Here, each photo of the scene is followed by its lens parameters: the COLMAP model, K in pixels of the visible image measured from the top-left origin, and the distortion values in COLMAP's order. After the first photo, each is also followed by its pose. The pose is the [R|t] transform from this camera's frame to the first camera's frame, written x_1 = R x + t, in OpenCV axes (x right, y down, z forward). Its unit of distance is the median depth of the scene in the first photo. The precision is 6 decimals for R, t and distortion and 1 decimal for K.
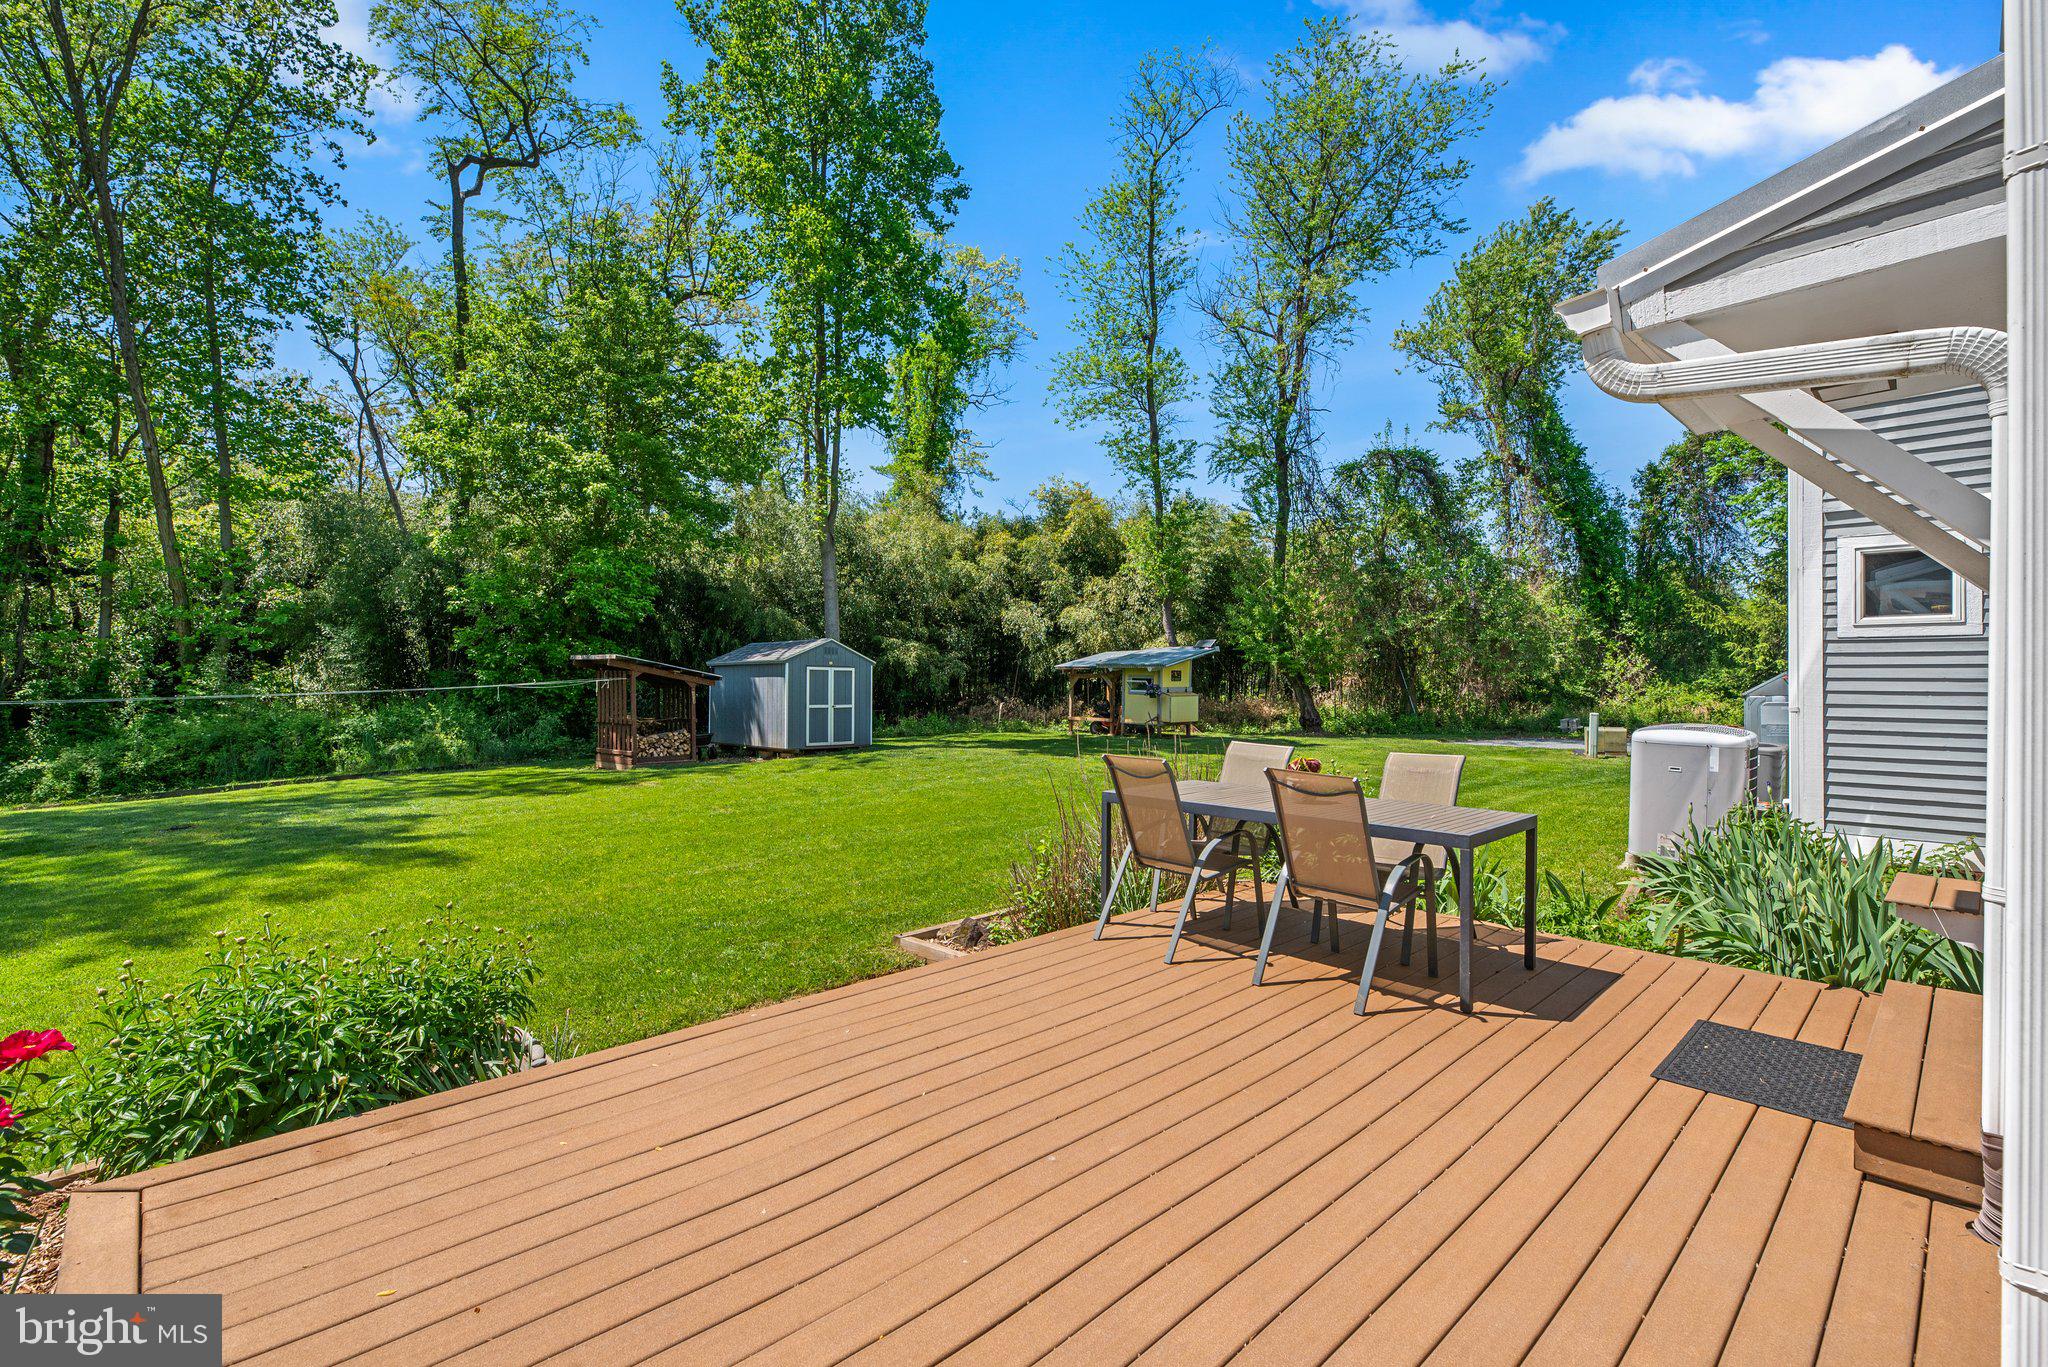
lens RADIAL K [[923.7, 0, 1019.3], [0, 923.7, 694.7], [0, 0, 1]] dist [-0.001559, -0.000592]
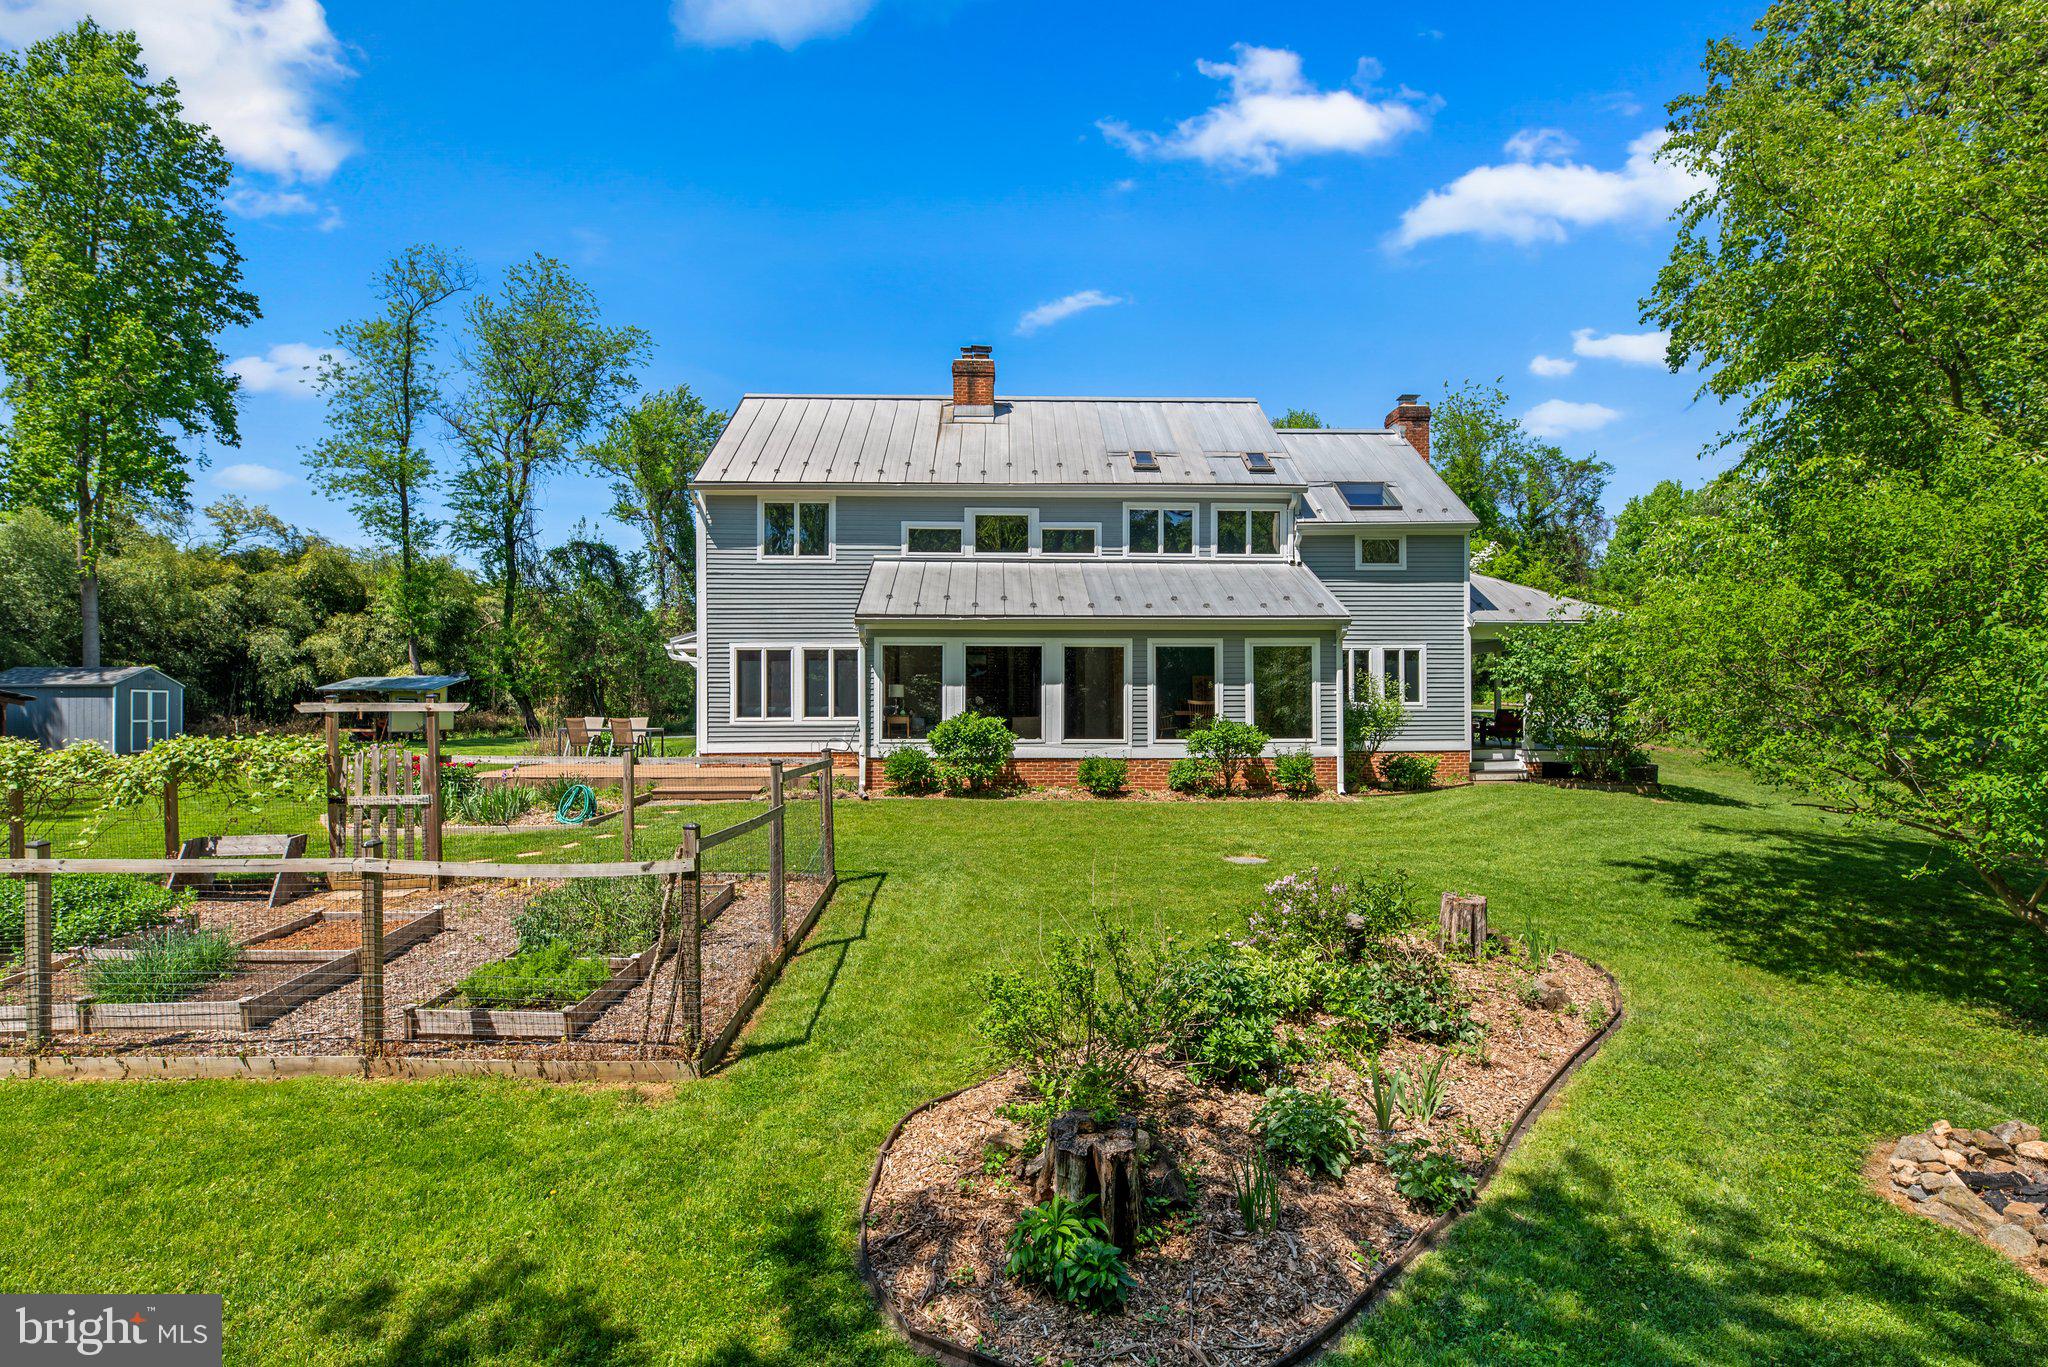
lens RADIAL K [[976.7, 0, 1024.3], [0, 976.7, 696.8], [0, 0, 1]] dist [0.001618, 0.000235]
pose [[0.672292, -0.000026, 0.740286, -0.285129], [0.011395, 0.999882, -0.010313, 0.005653], [-0.740198, 0.015369, 0.672213, -0.568347]]
